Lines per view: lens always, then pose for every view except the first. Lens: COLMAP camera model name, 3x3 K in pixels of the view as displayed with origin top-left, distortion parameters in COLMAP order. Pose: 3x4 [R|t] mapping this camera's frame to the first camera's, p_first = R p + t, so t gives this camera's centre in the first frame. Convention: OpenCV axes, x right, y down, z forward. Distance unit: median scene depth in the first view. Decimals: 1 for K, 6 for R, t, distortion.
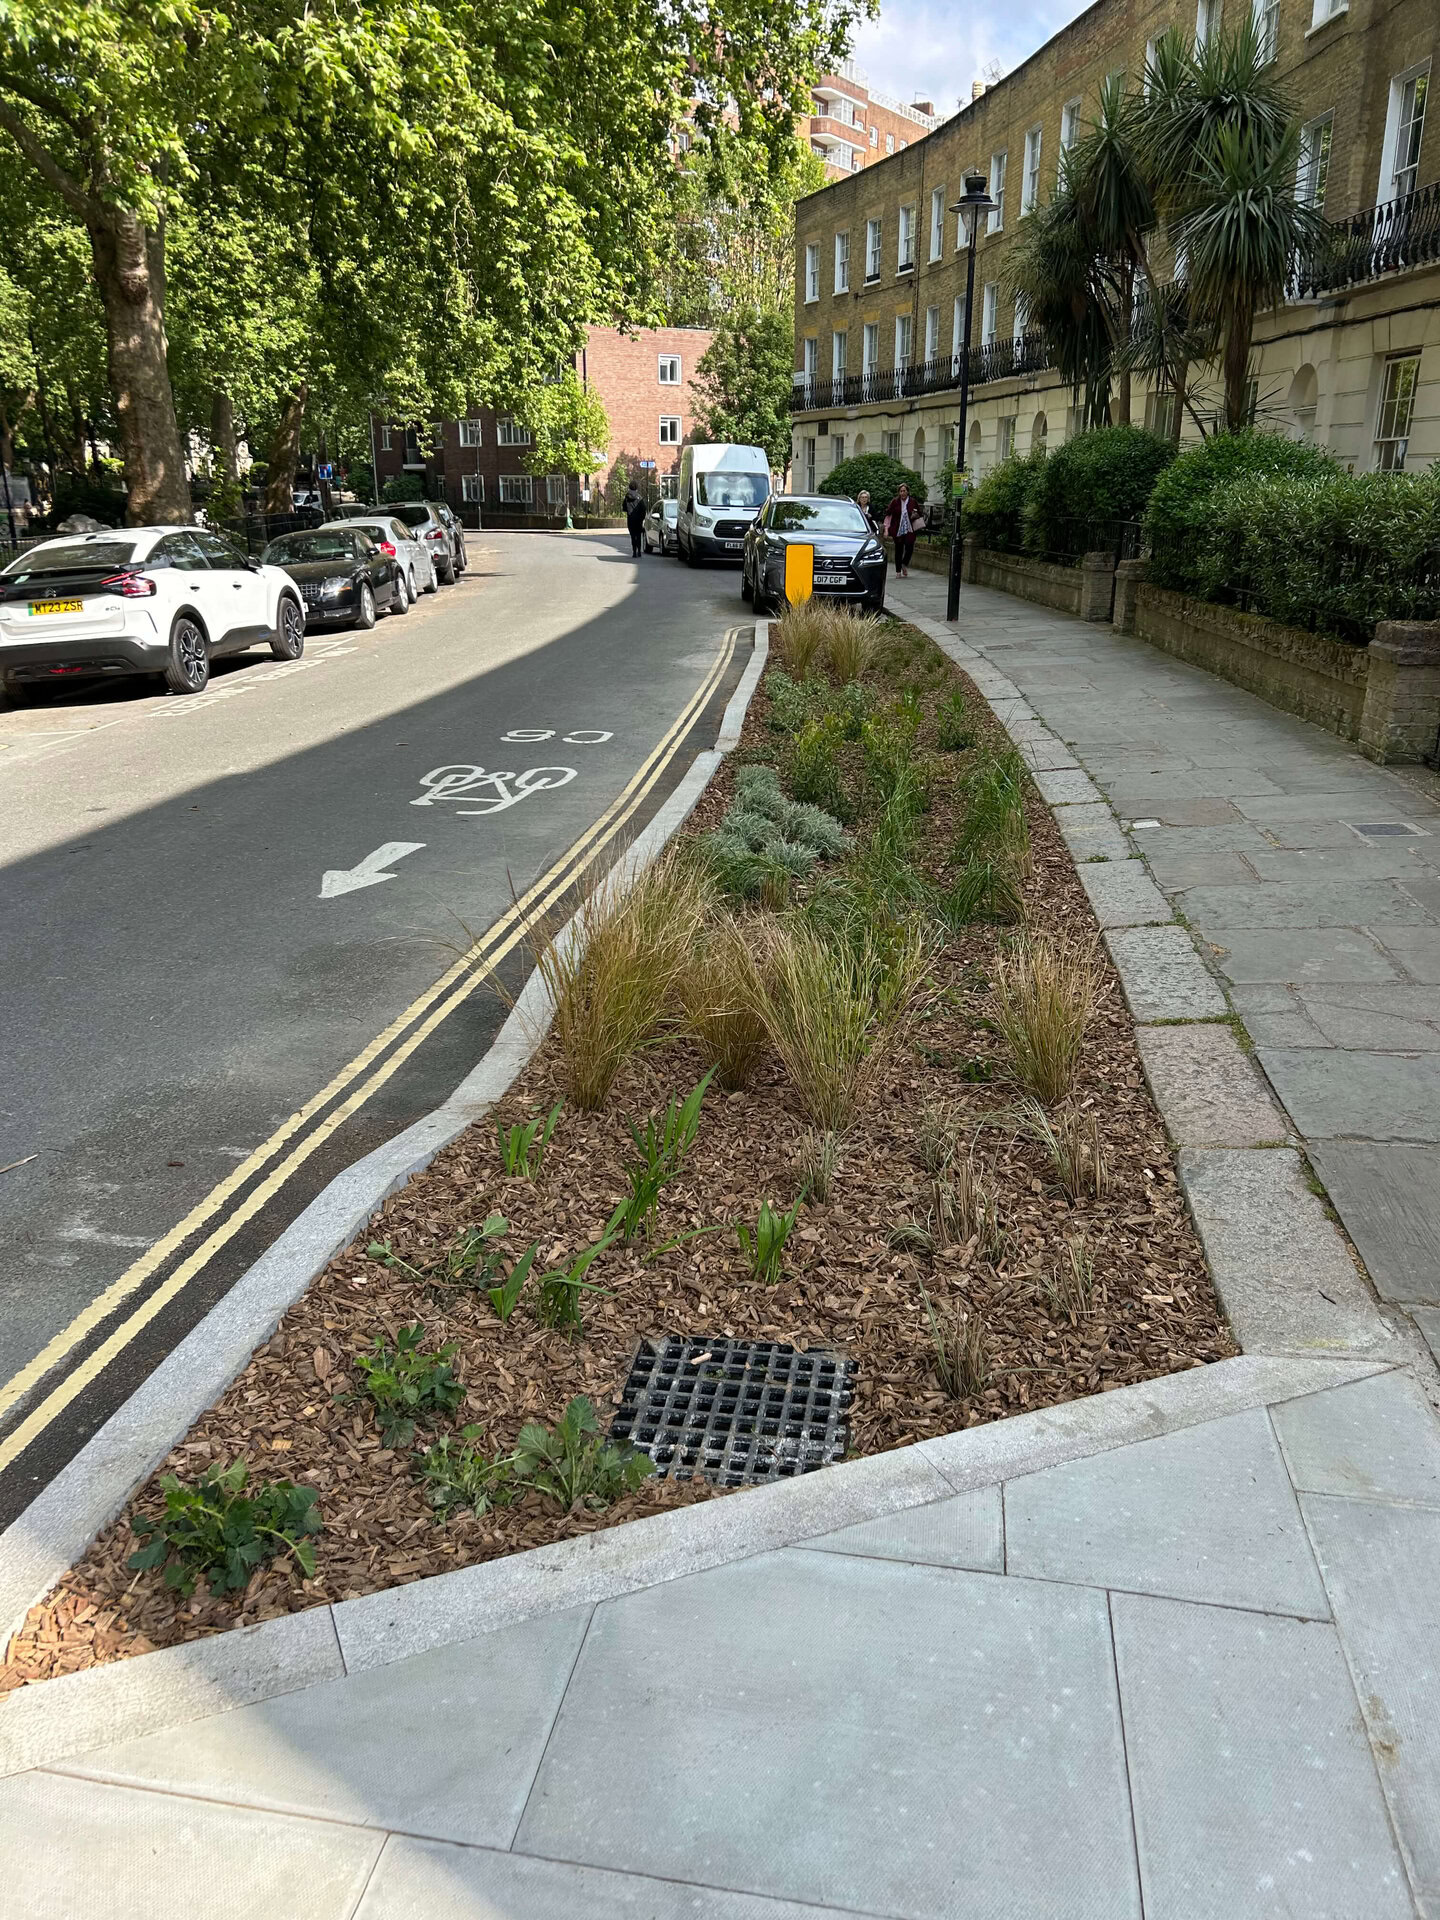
lens RADIAL K [[1411.5, 0, 720.0], [0, 1411.5, 960.0], [0, 0, 1]] dist [0.031832, -0.034622]
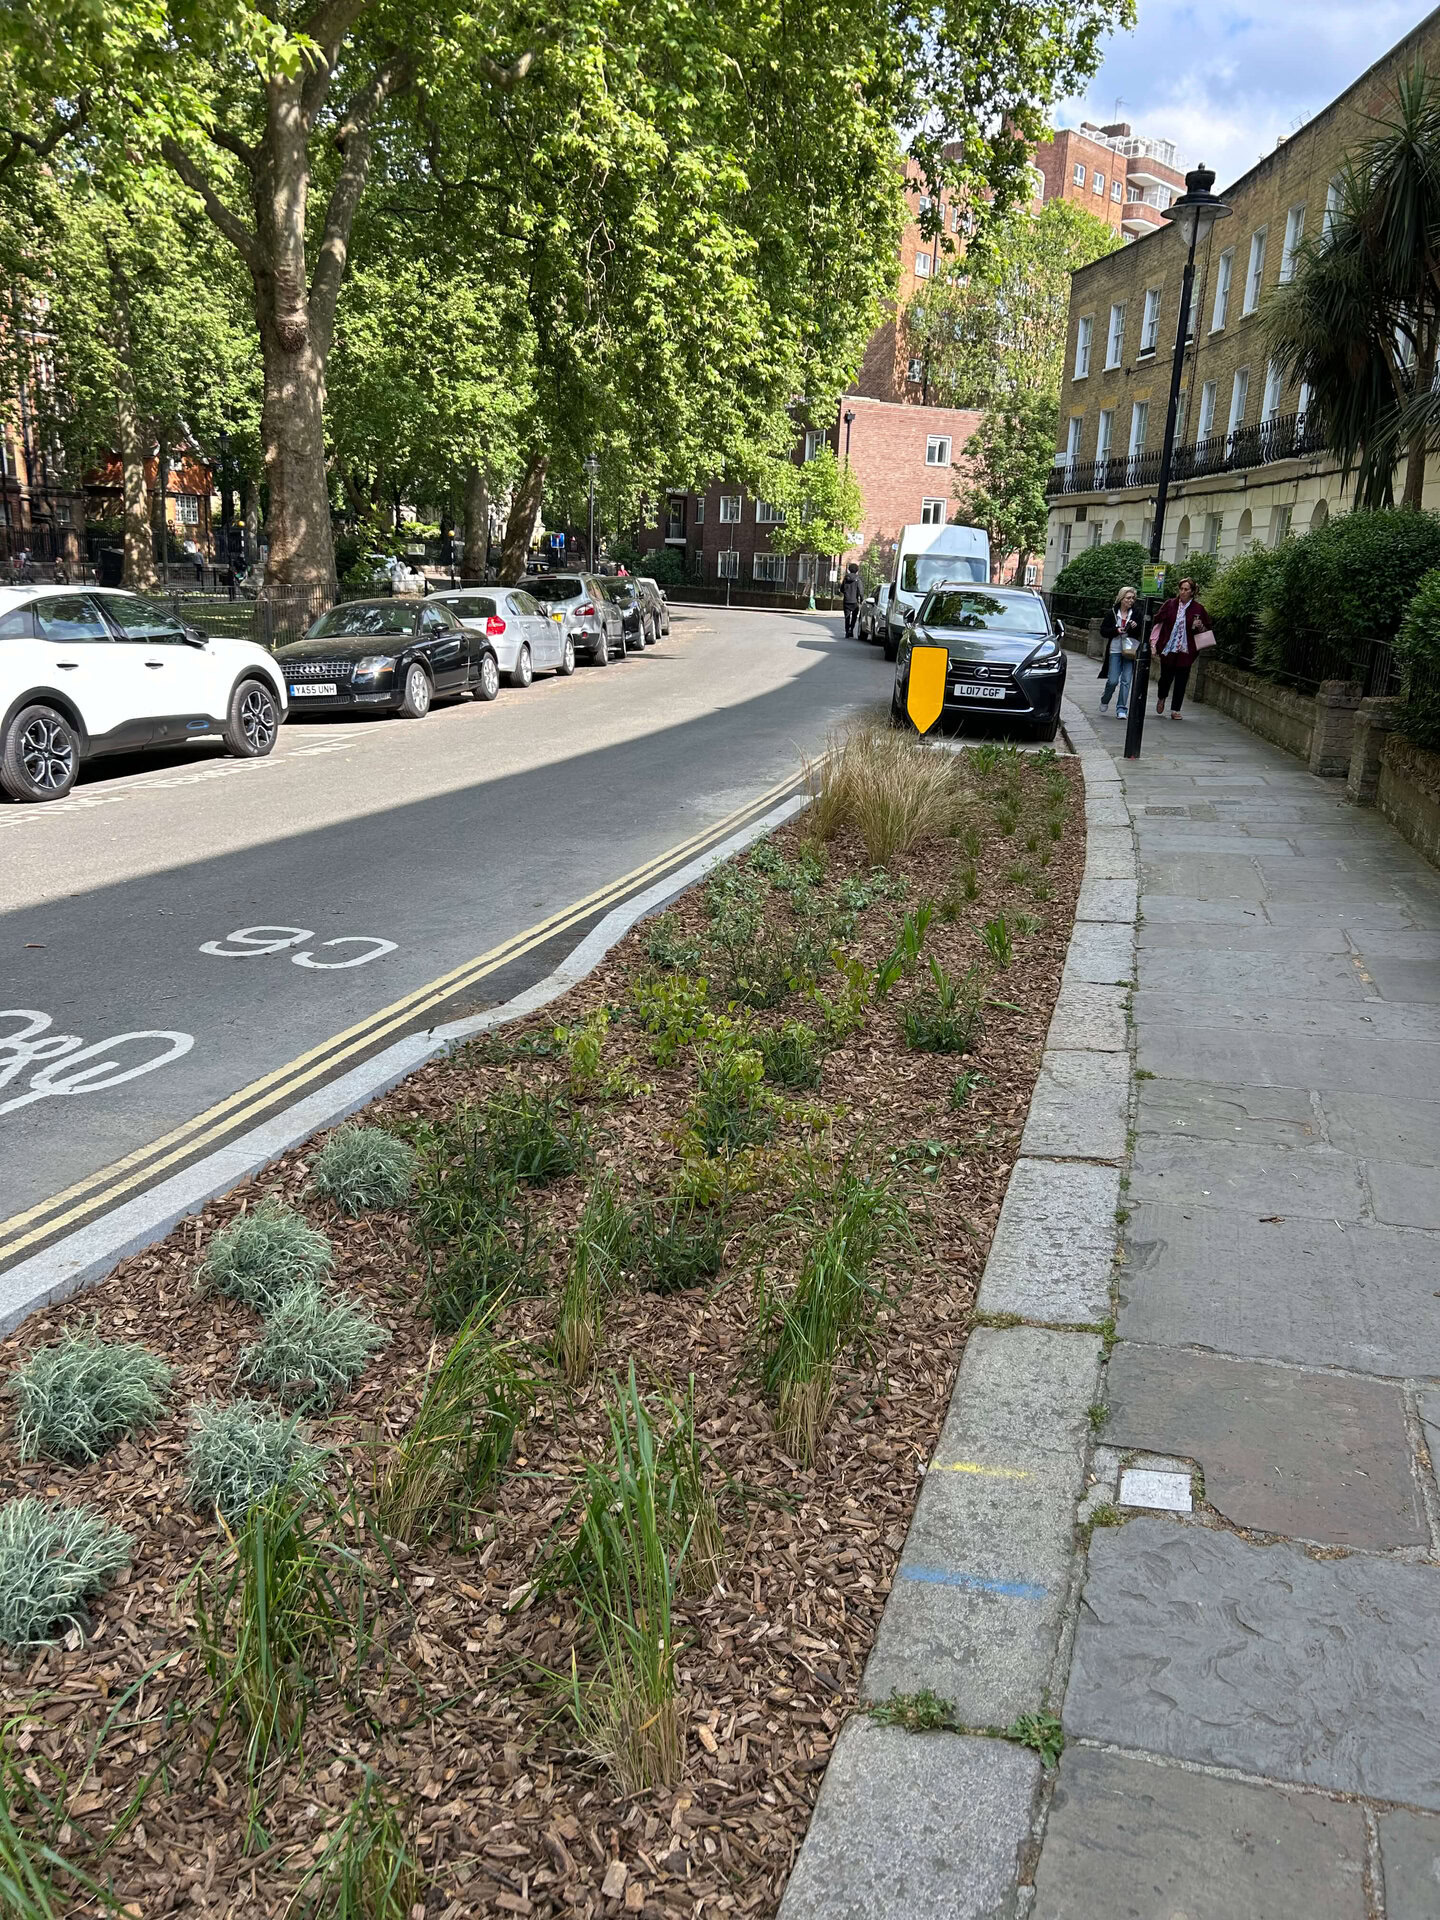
lens RADIAL K [[1411.5, 0, 732.4], [0, 1411.5, 937.6], [0, 0, 1]] dist [0.025819, -0.031606]
pose [[0.980033, 0.088957, -0.177828, 0.071220], [-0.100713, 0.993212, -0.058200, -0.059059], [0.171444, 0.074948, 0.982339, 0.175480]]
